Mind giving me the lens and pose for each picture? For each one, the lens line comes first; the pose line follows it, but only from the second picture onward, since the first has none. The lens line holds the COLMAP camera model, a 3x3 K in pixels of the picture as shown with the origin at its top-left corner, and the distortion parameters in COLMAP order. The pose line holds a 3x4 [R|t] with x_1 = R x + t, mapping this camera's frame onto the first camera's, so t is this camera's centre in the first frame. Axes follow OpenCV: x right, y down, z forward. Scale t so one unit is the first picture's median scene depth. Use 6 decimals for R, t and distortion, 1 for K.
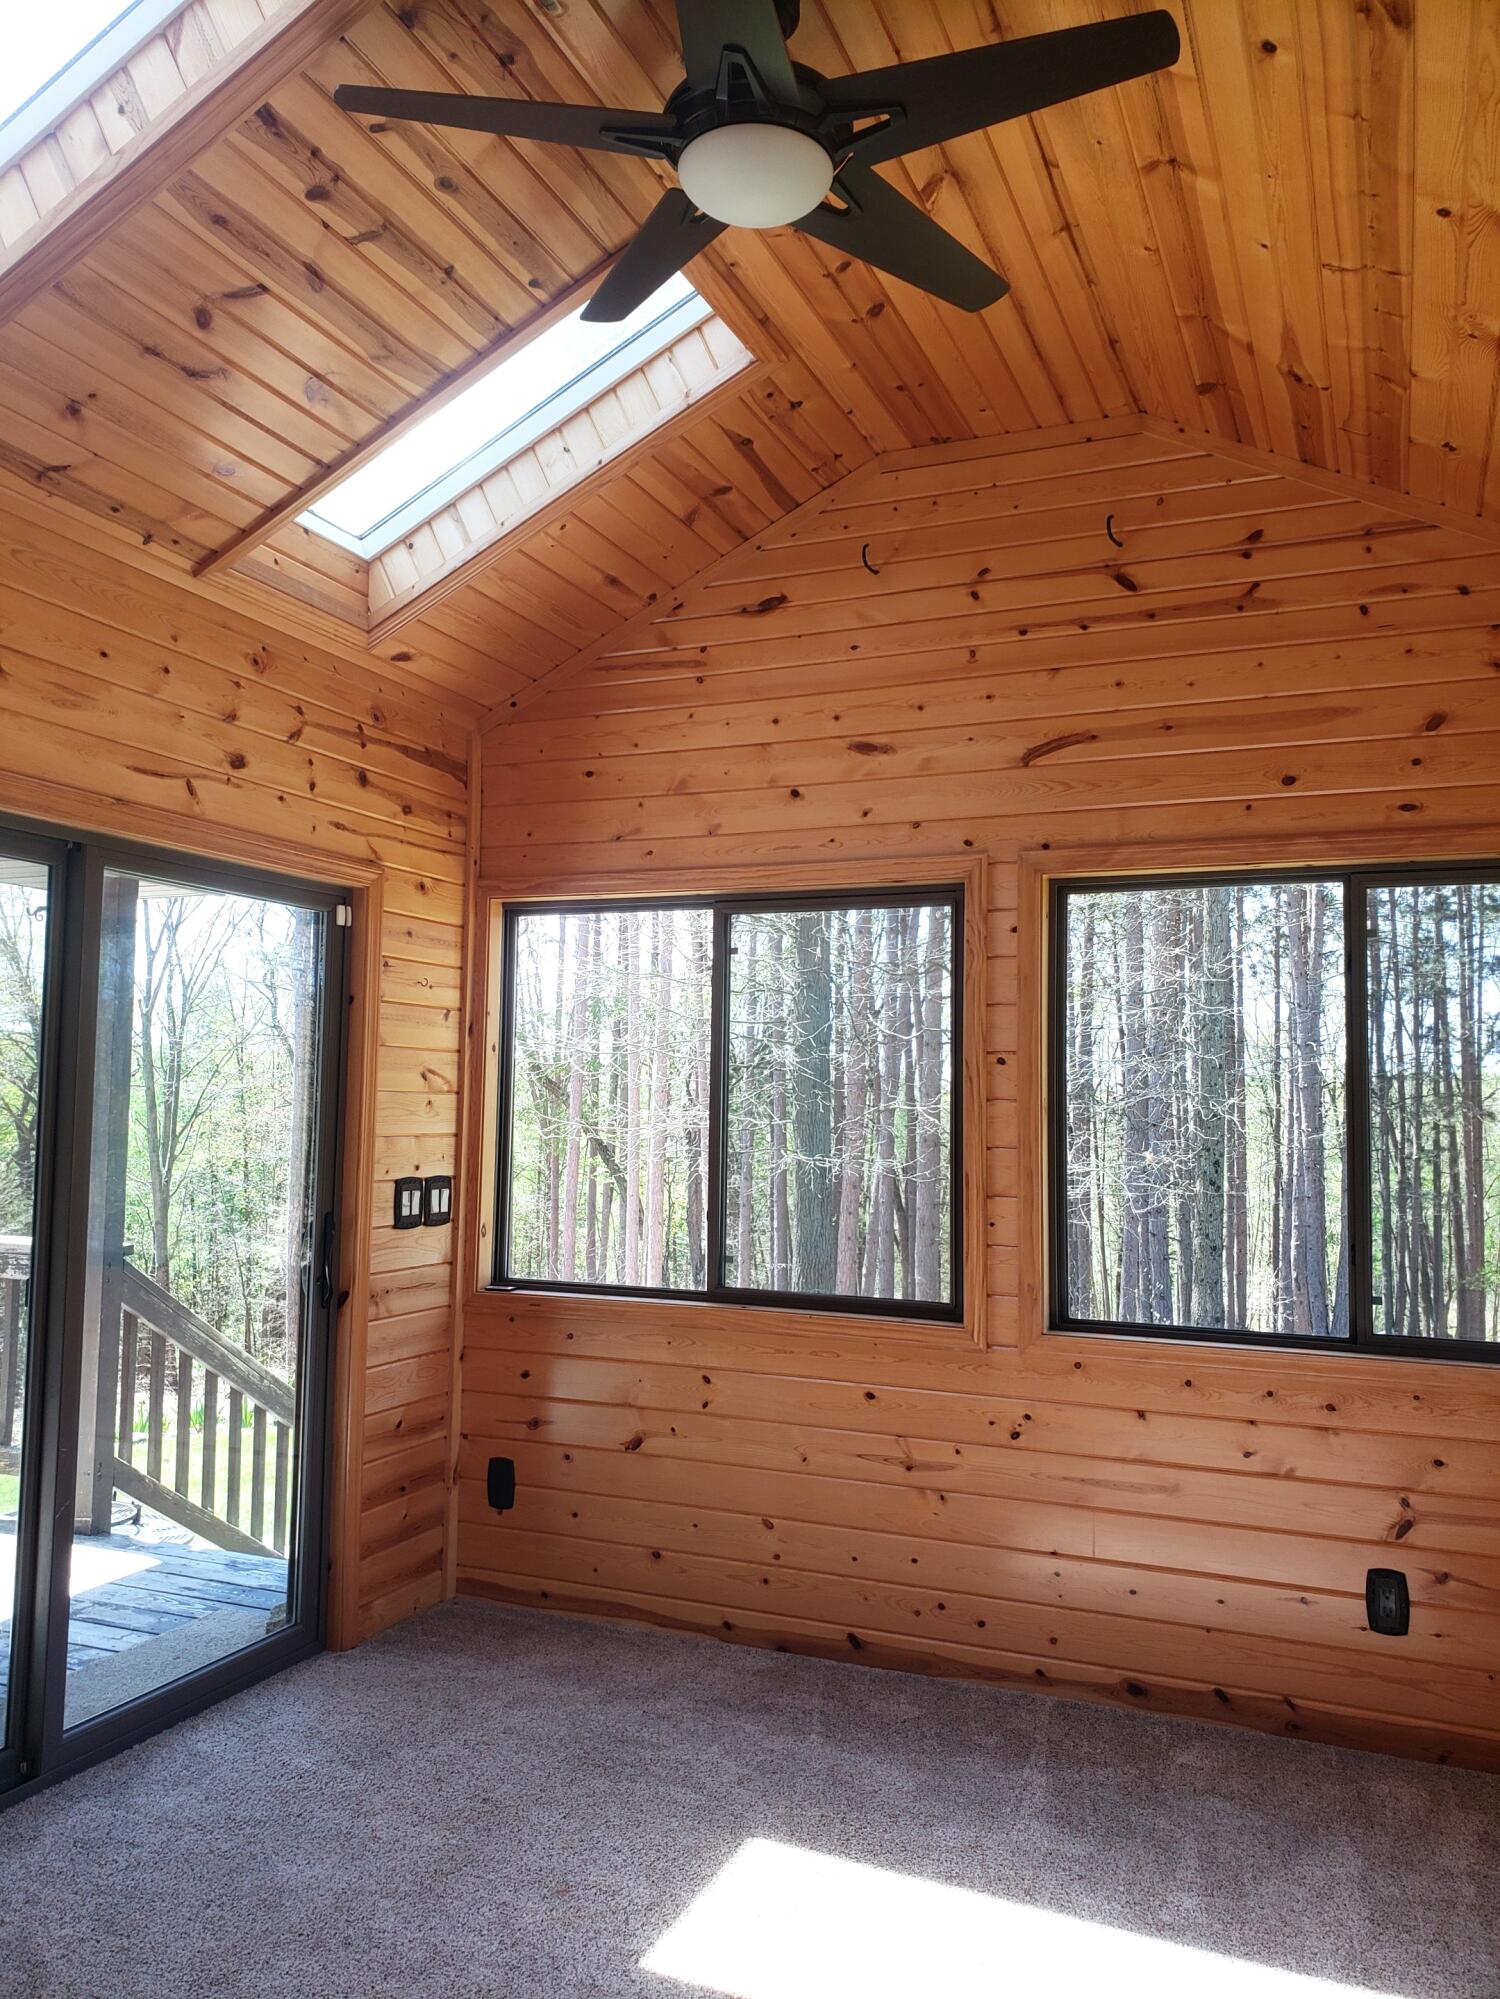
lens RADIAL K [[1517.4, 0, 744.6], [0, 1517.4, 1004.3], [0, 0, 1]] dist [0.052773, -0.029044]
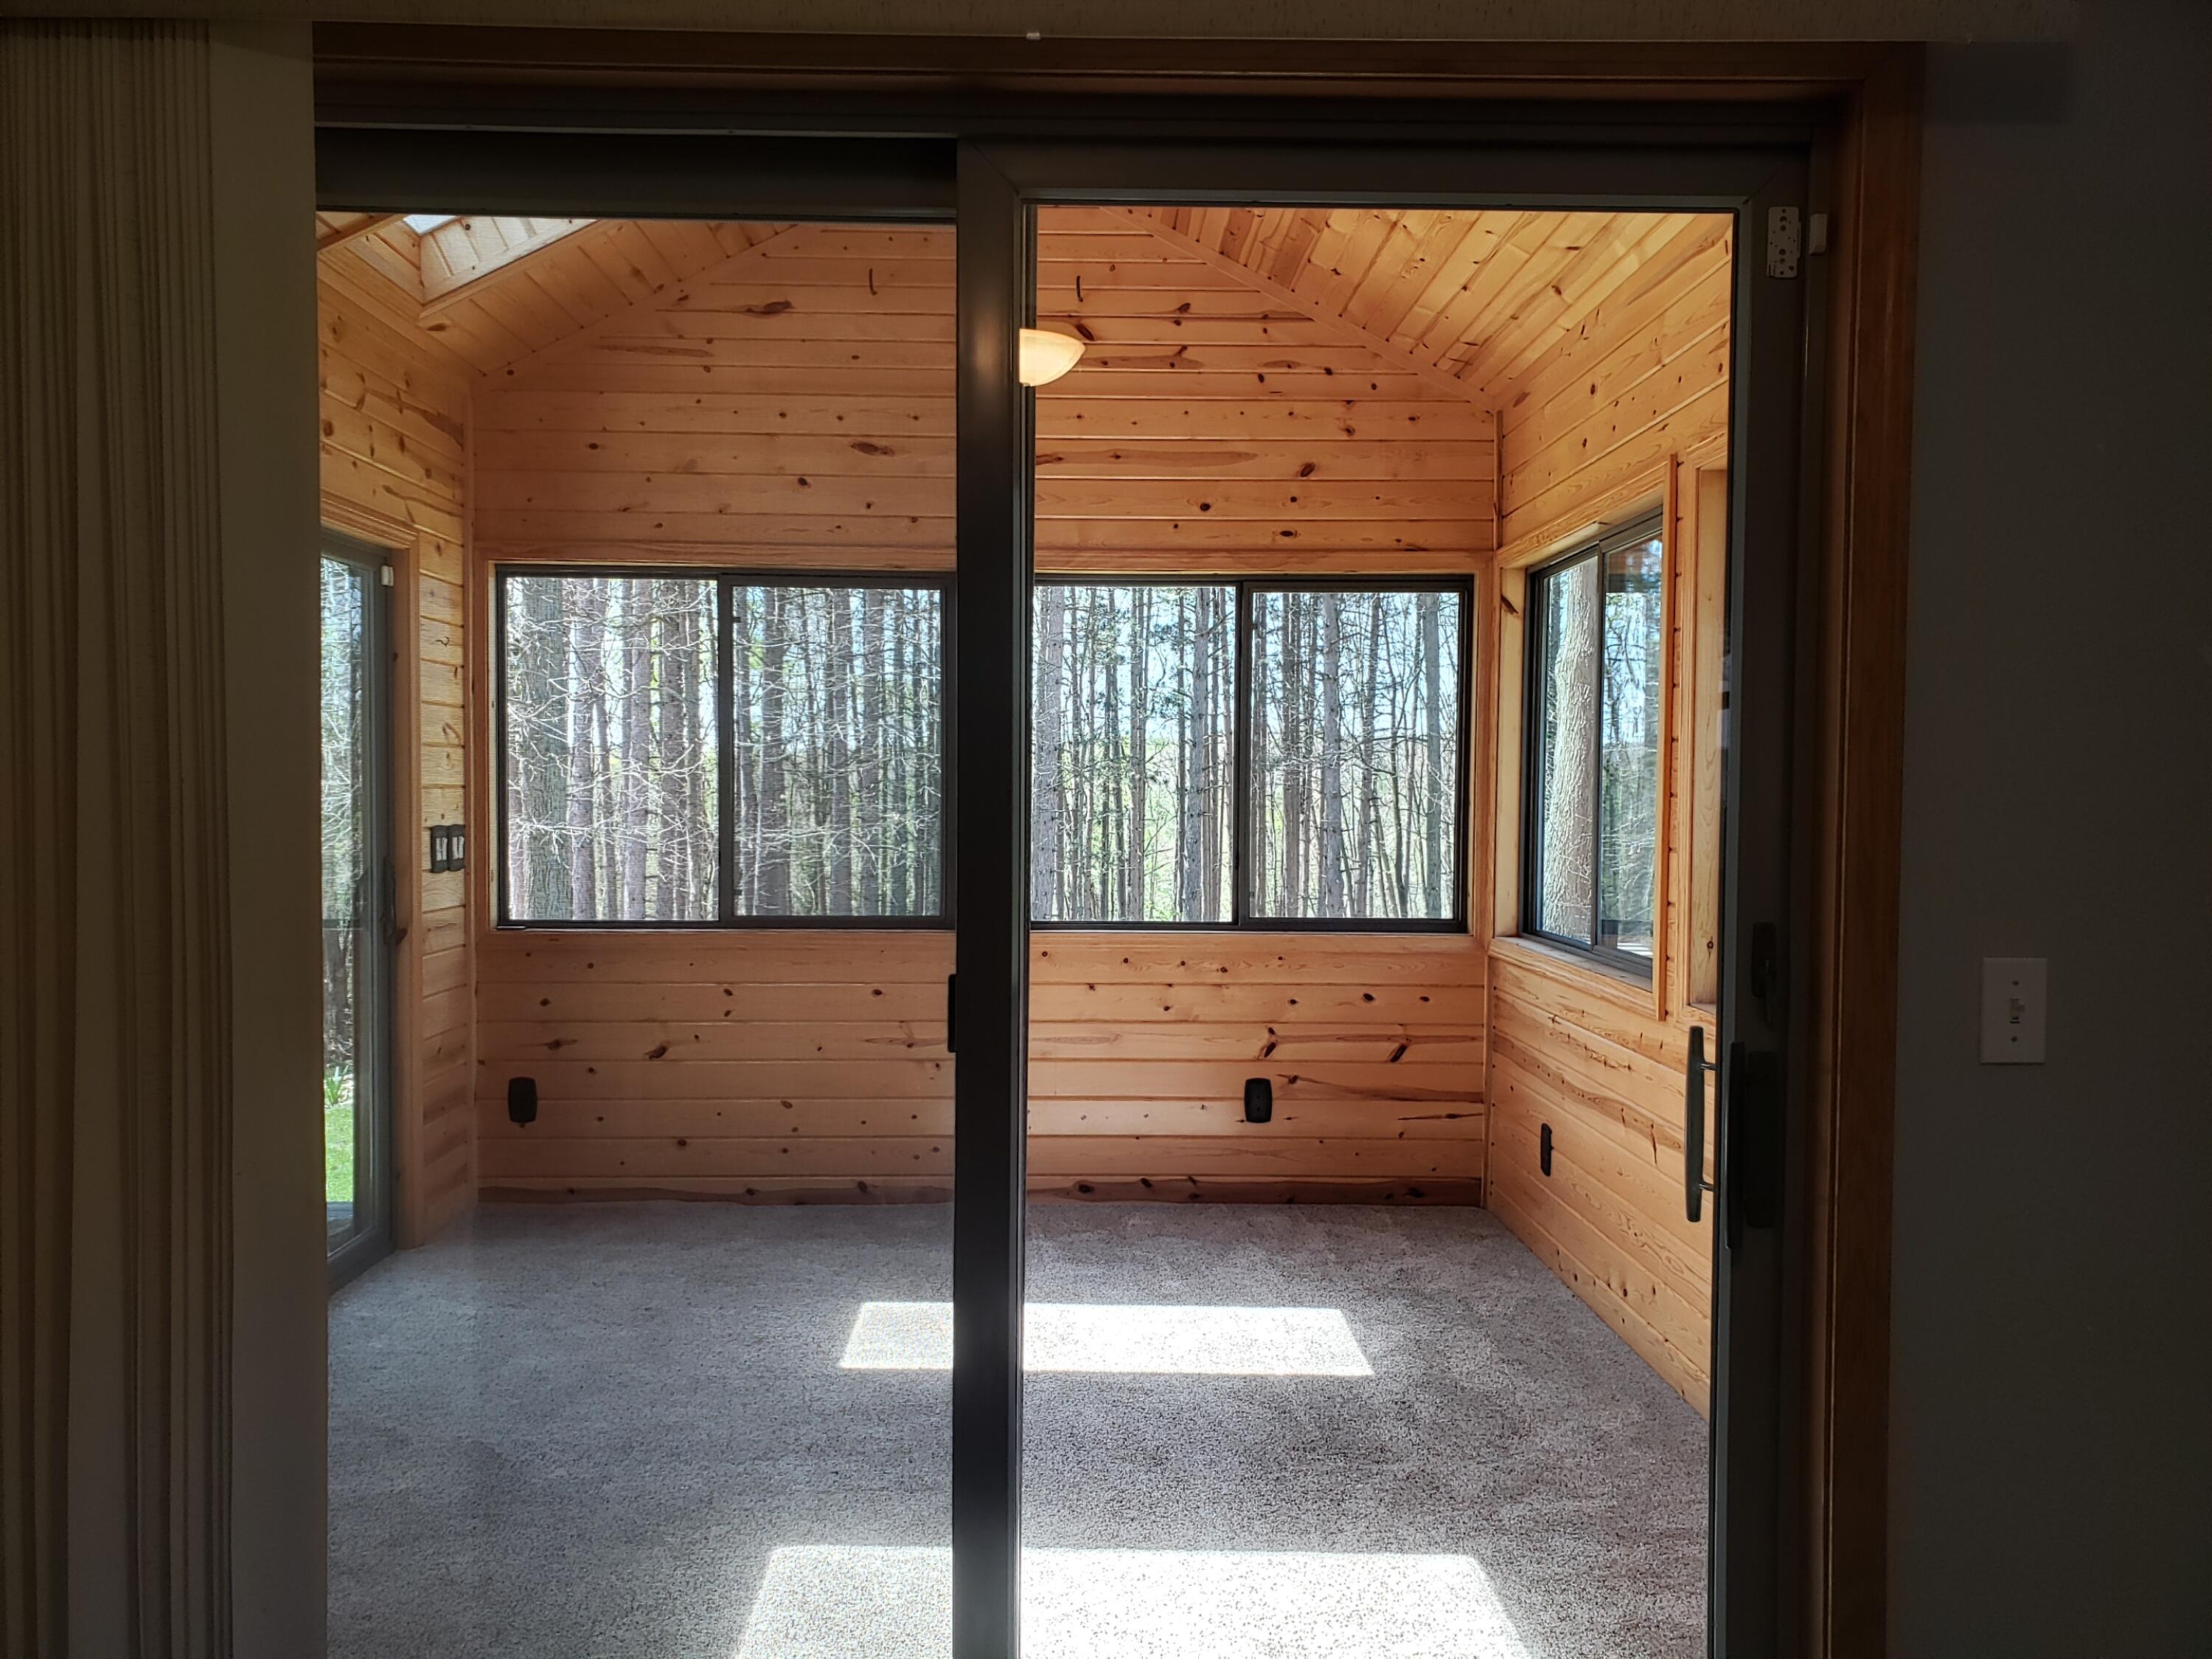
lens RADIAL K [[1673.9, 0, 1078.7], [0, 1673.9, 833.1], [0, 0, 1]] dist [0.057901, -0.002157]
pose [[0.914172, -0.026124, 0.404484, -0.302026], [-0.016754, 0.994632, 0.102106, -0.009127], [-0.404980, -0.100119, 0.908827, -0.266830]]
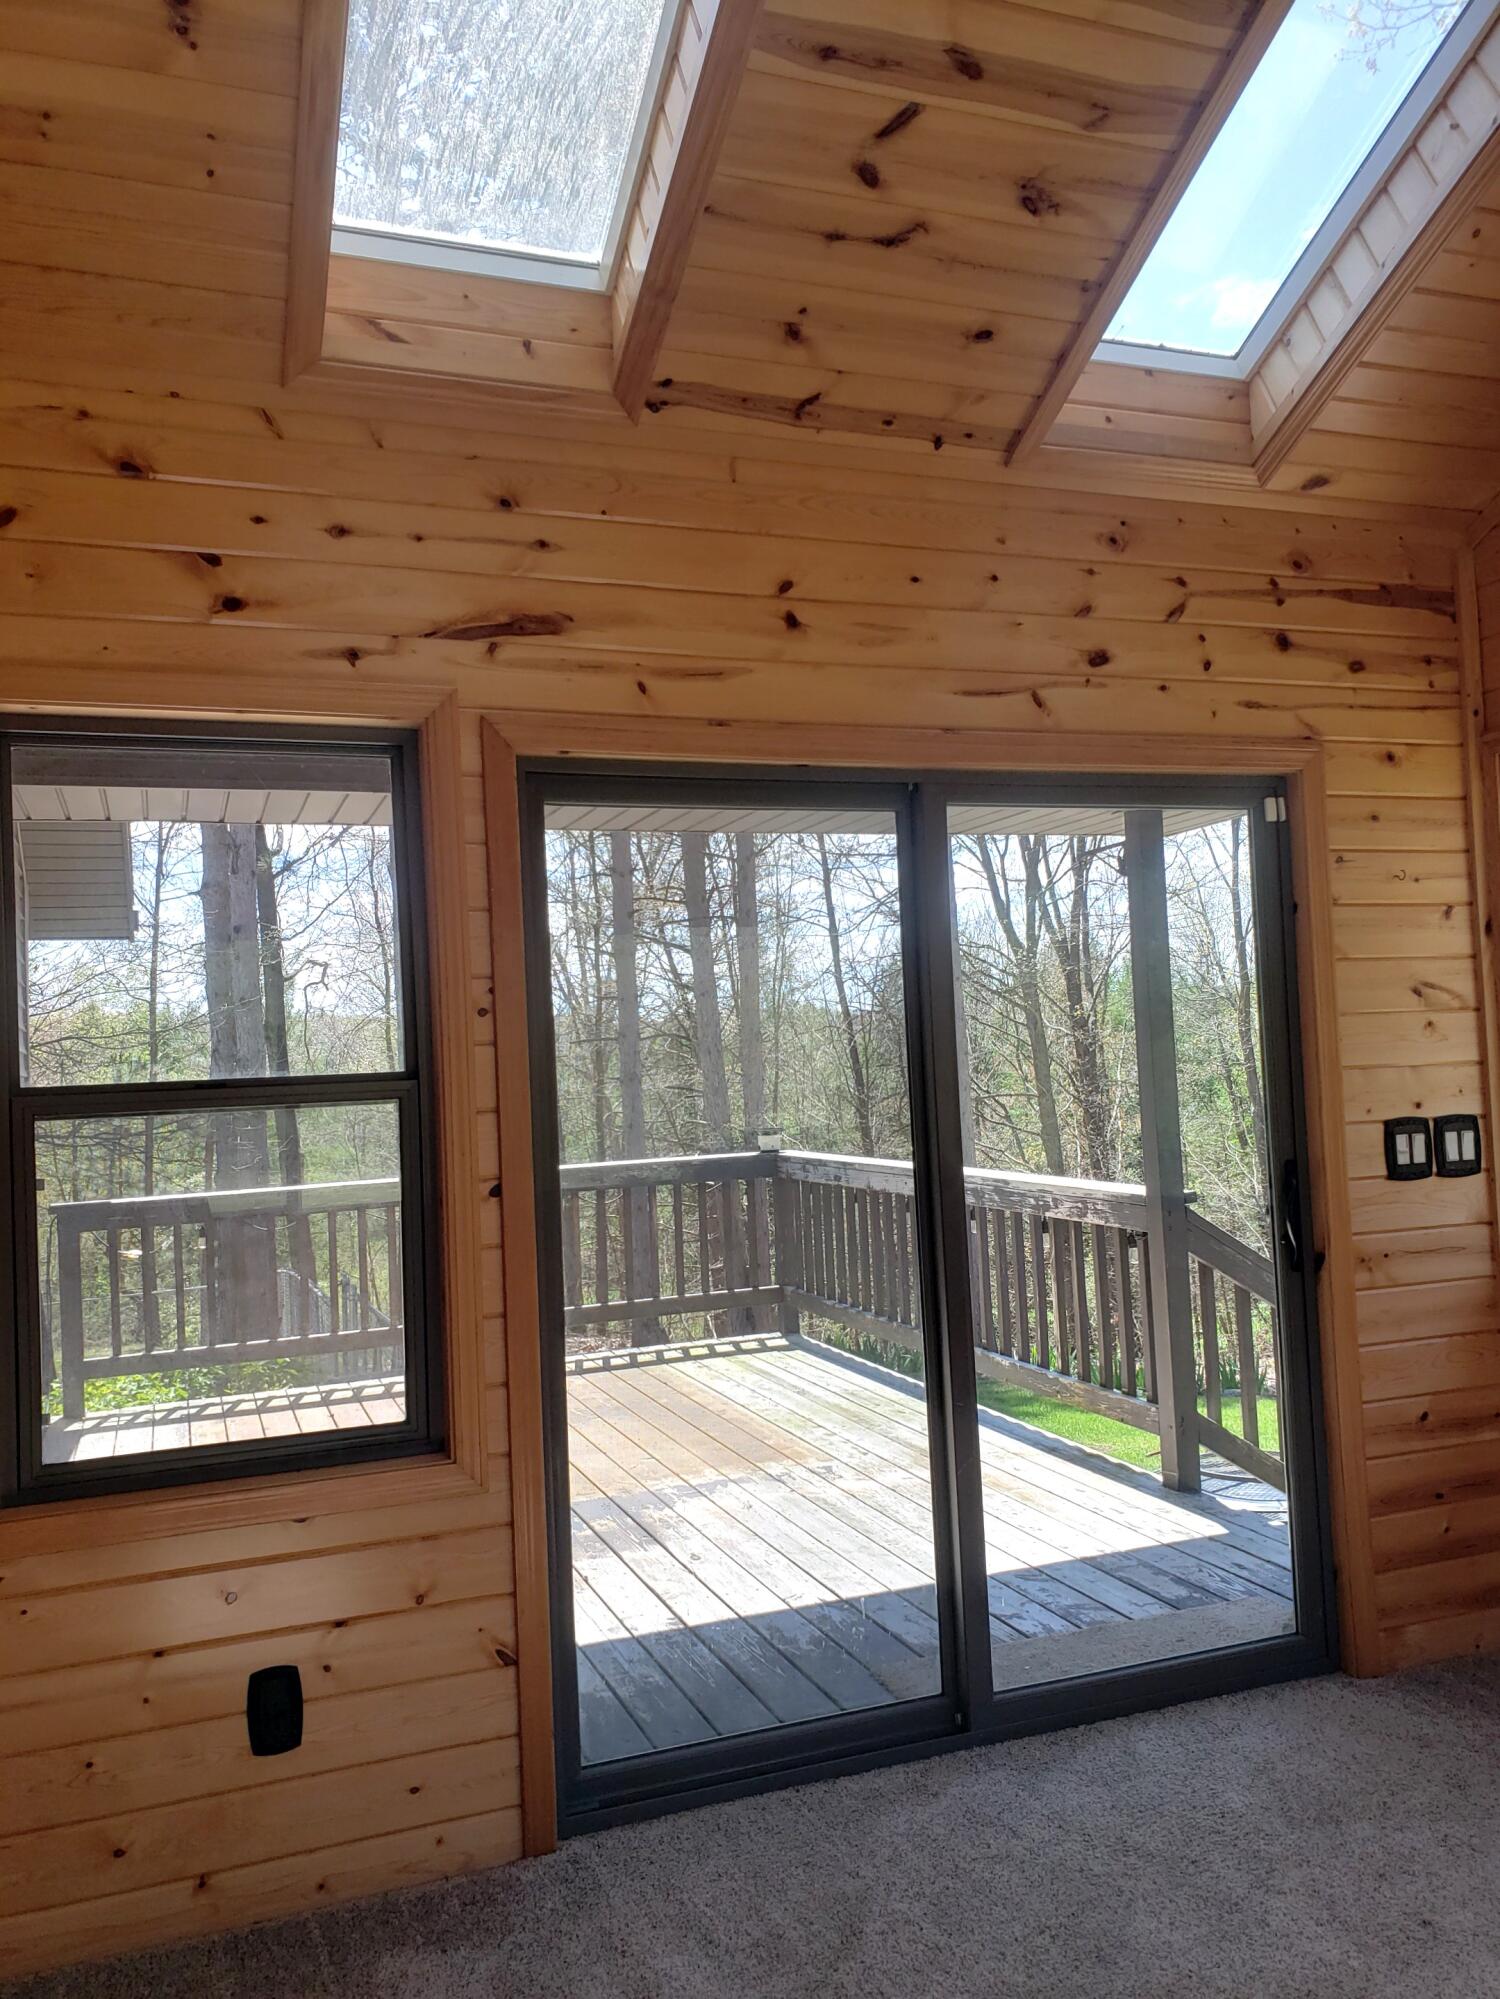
lens RADIAL K [[1549.8, 0, 748.2], [0, 1549.8, 1011.2], [0, 0, 1]] dist [0.029642, -0.003241]
pose [[0.688799, -0.073514, -0.721215, 0.147587], [0.104439, 0.994530, -0.001629, 0.023410], [0.717390, -0.074201, 0.692709, 0.185494]]
